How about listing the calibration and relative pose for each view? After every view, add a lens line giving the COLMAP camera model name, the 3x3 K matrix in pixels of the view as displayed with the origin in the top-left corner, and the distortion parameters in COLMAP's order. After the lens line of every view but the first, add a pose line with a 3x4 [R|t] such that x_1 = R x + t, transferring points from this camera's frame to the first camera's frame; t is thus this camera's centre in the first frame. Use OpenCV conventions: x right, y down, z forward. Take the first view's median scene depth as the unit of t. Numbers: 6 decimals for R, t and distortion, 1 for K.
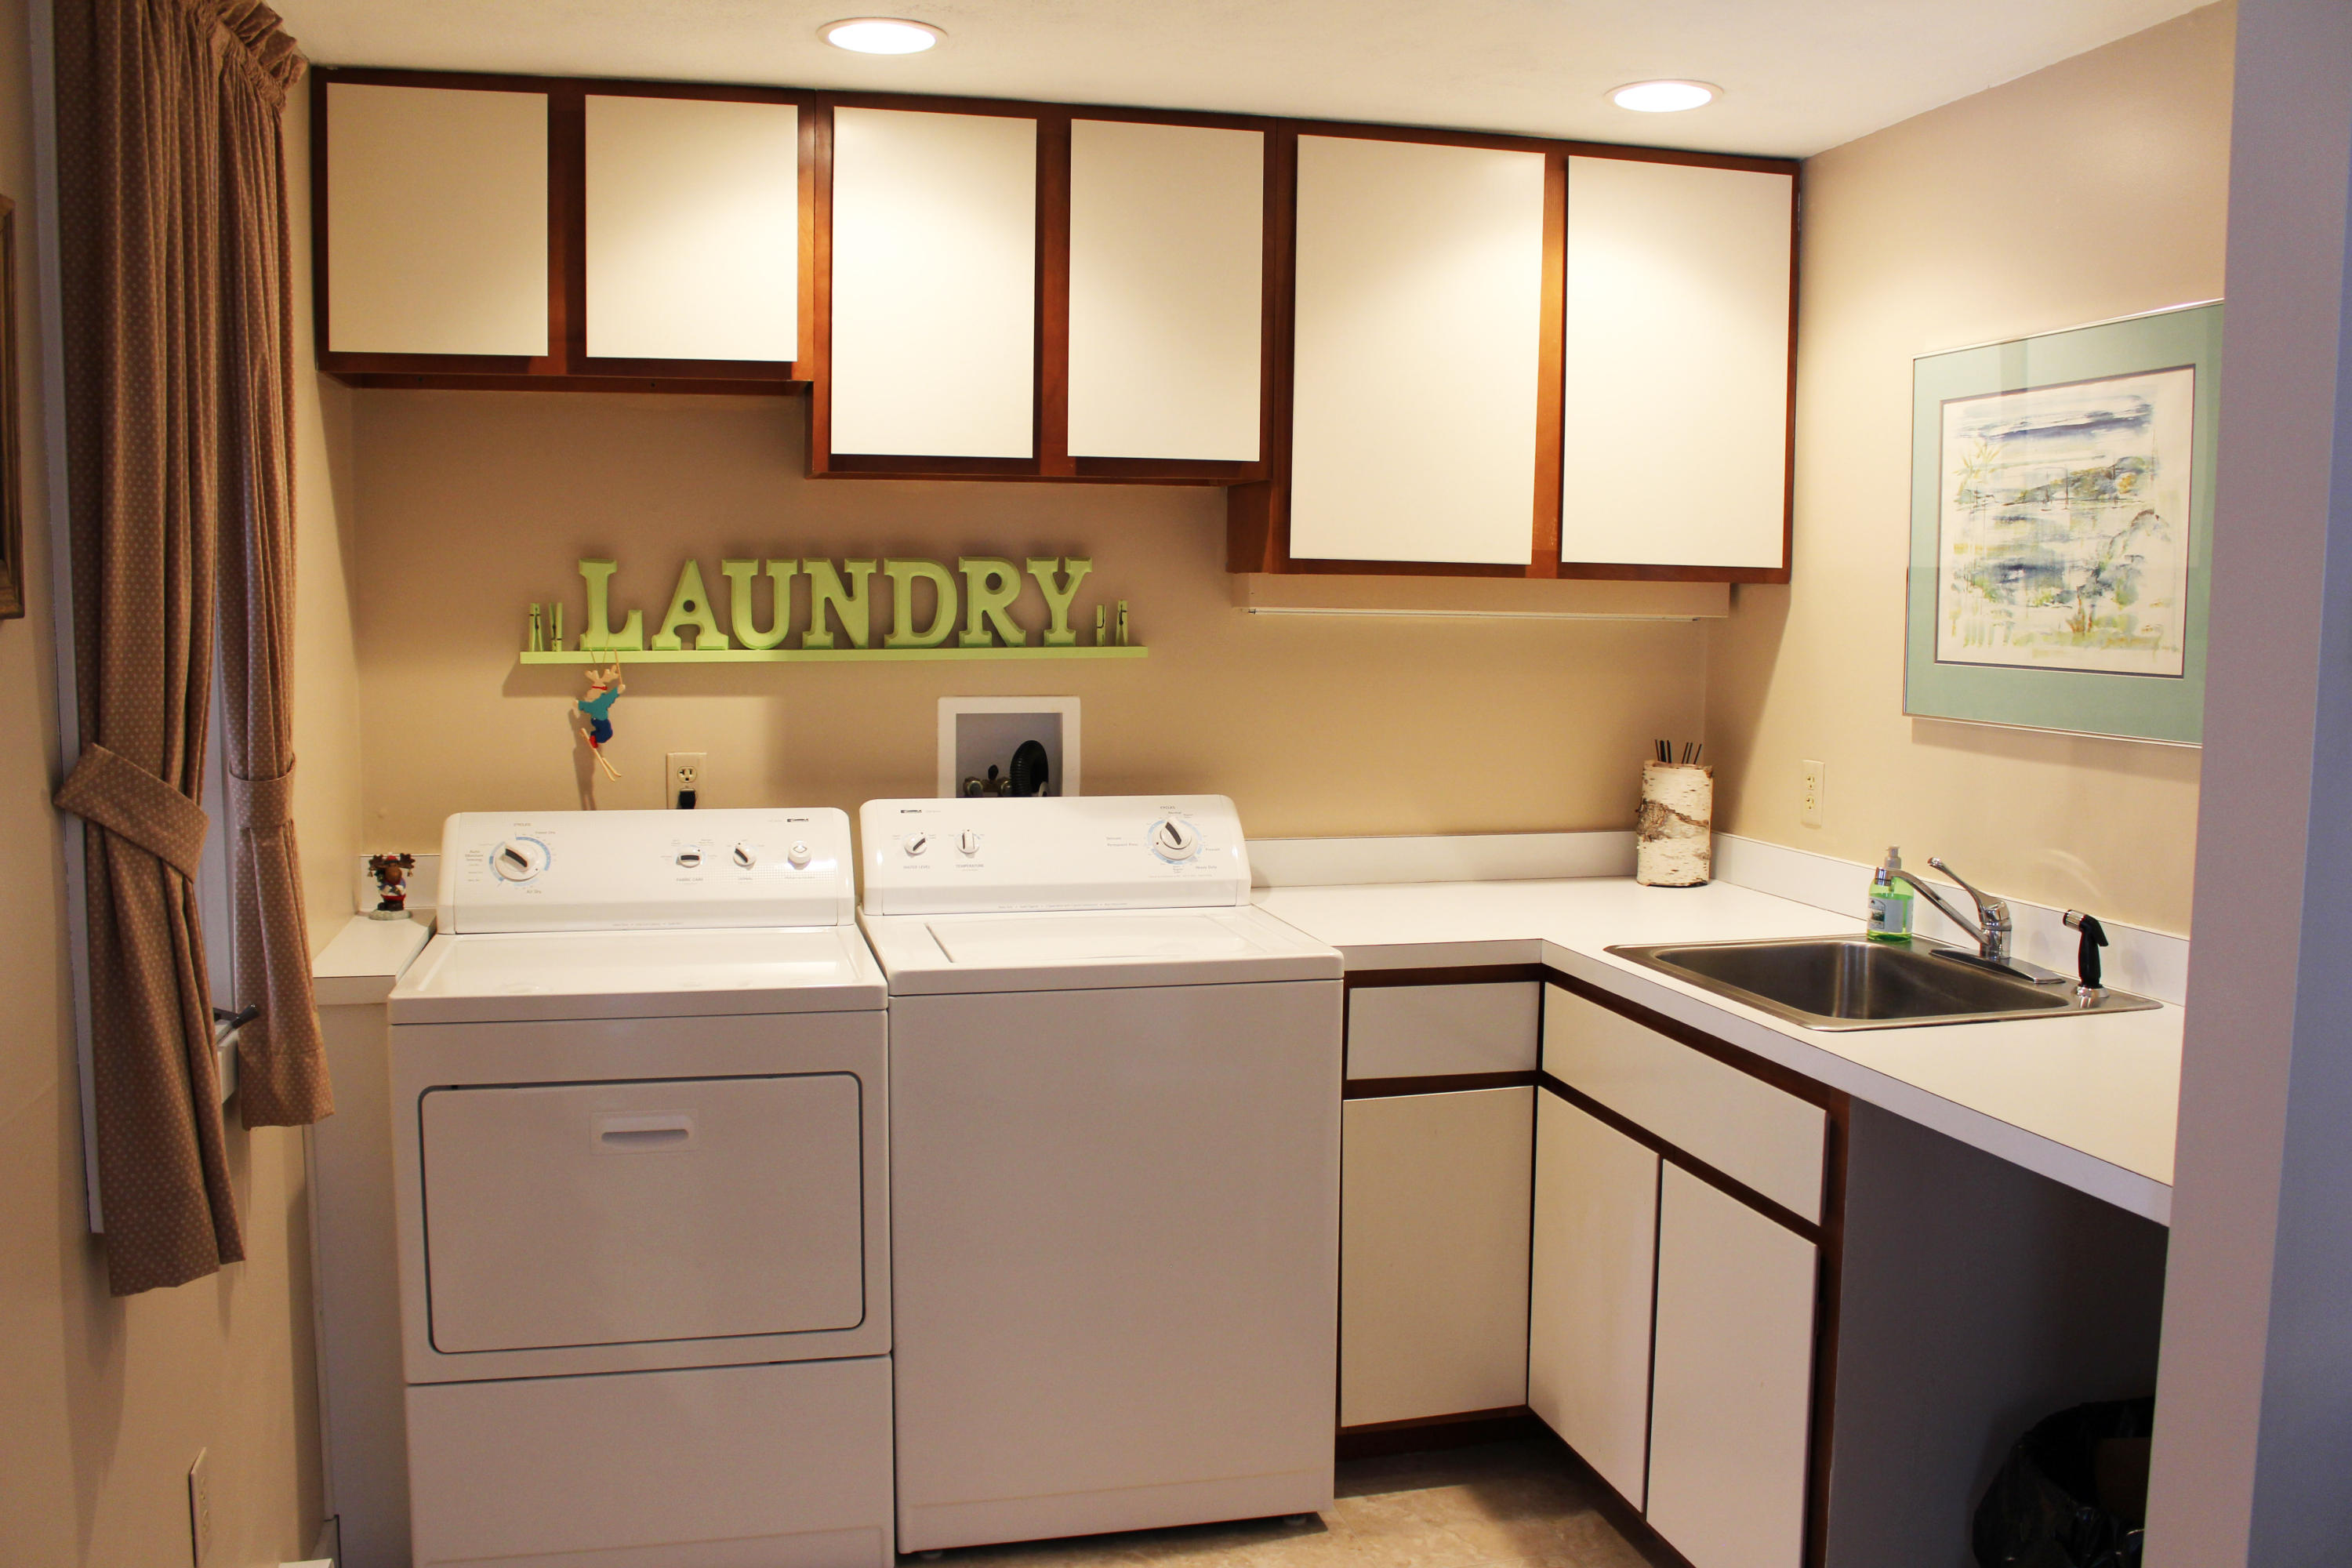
lens RADIAL K [[1948.4, 0, 1172.0], [0, 1948.4, 759.1], [0, 0, 1]] dist [-0.092268, 0.055621]
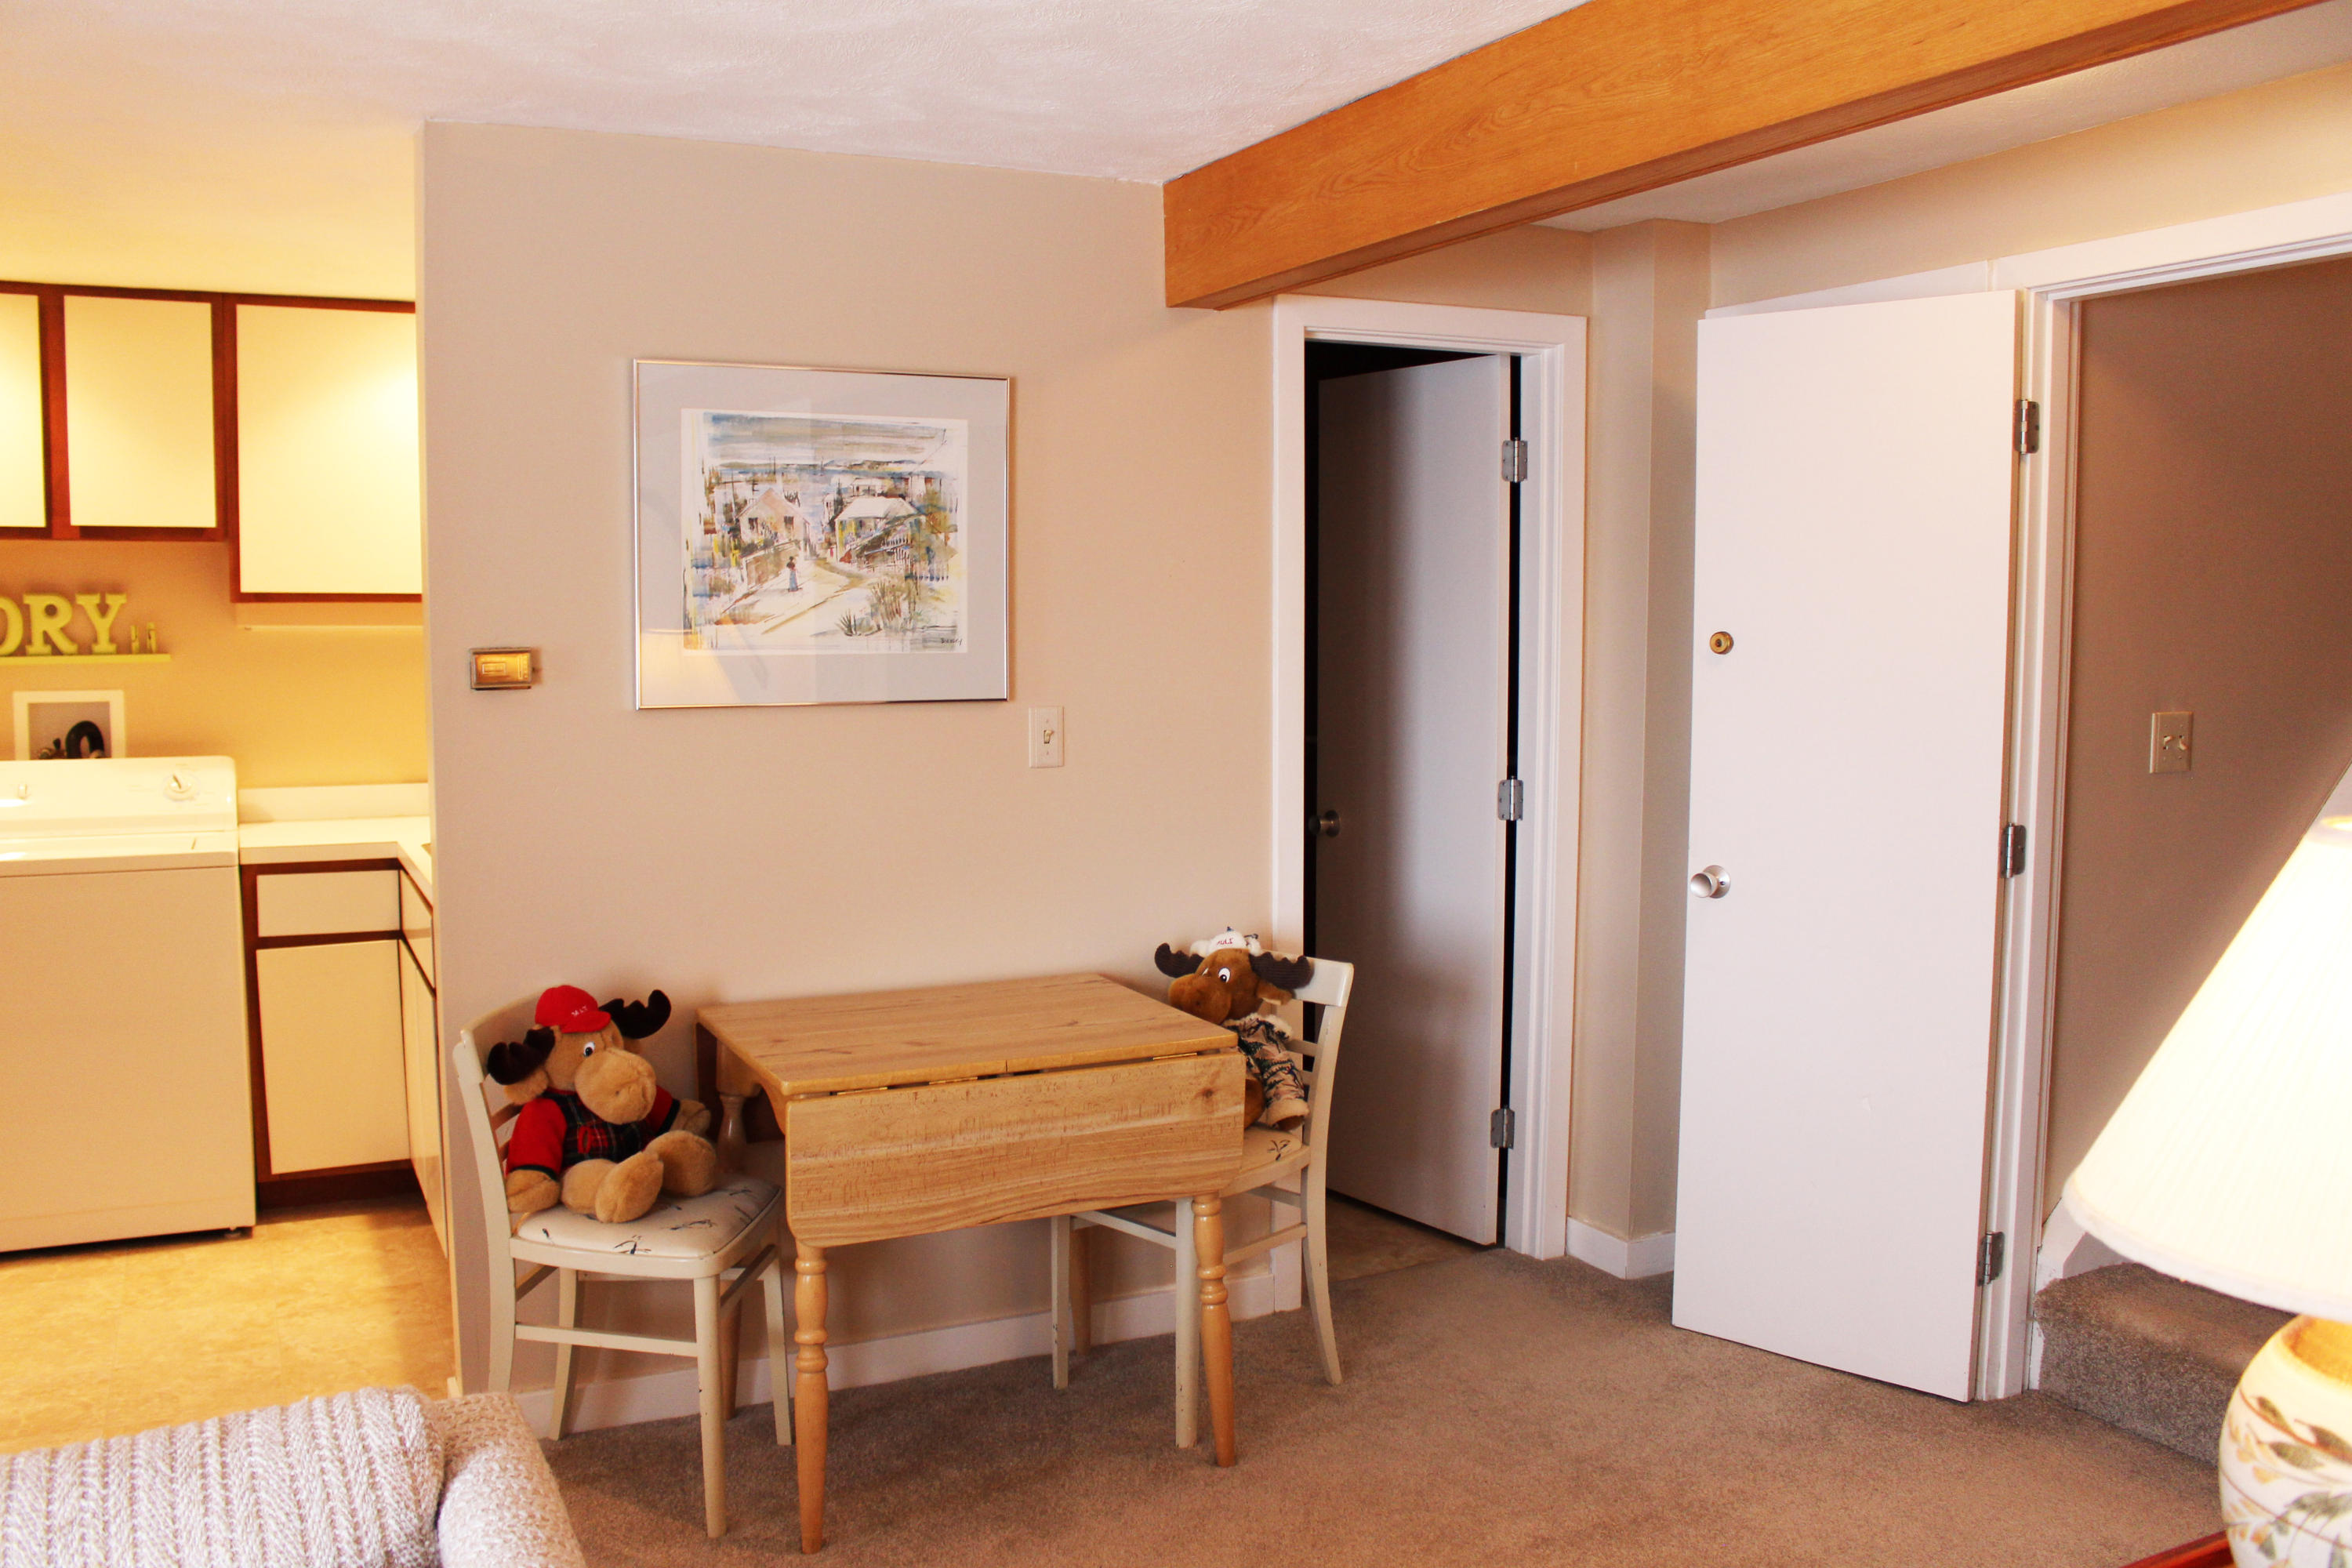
lens RADIAL K [[1948.4, 0, 1180.0], [0, 1948.4, 785.0], [0, 0, 1]] dist [-0.092268, 0.055621]
pose [[0.982468, -0.022657, 0.185051, 0.464541], [0.023064, 0.999734, -0.000044, 0.056914], [-0.185001, 0.004311, 0.982729, -0.528100]]
